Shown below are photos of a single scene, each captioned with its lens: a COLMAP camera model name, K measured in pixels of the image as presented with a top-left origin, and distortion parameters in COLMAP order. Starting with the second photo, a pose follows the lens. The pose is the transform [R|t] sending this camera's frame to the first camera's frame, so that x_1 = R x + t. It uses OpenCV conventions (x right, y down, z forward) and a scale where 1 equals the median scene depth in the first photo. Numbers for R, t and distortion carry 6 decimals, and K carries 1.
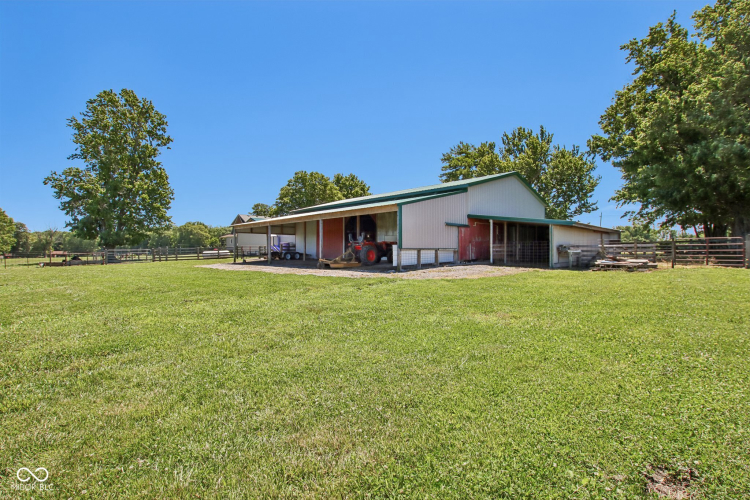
lens RADIAL K [[355.2, 0, 376.8], [0, 355.2, 250.9], [0, 0, 1]] dist [-0.033278, 0.001342]
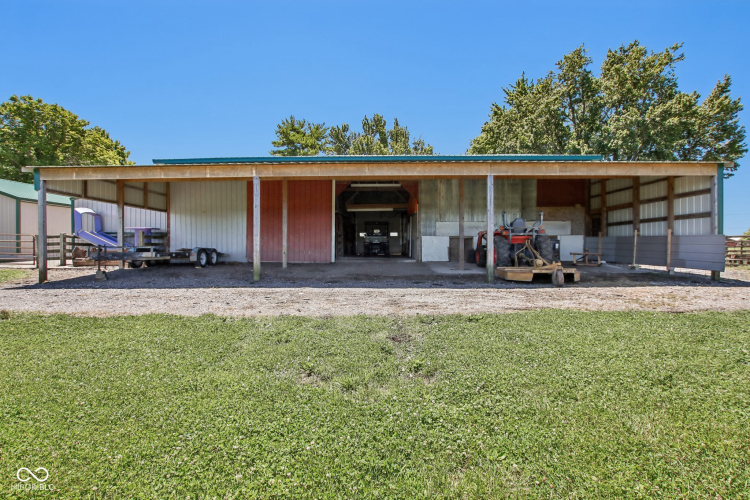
lens RADIAL K [[355.2, 0, 376.8], [0, 355.2, 250.9], [0, 0, 1]] dist [-0.033278, 0.001342]
pose [[0.743282, 0.001208, 0.668977, -0.330309], [-0.009794, 0.999911, 0.009077, -0.001498], [-0.668907, -0.013299, 0.743227, 0.505415]]
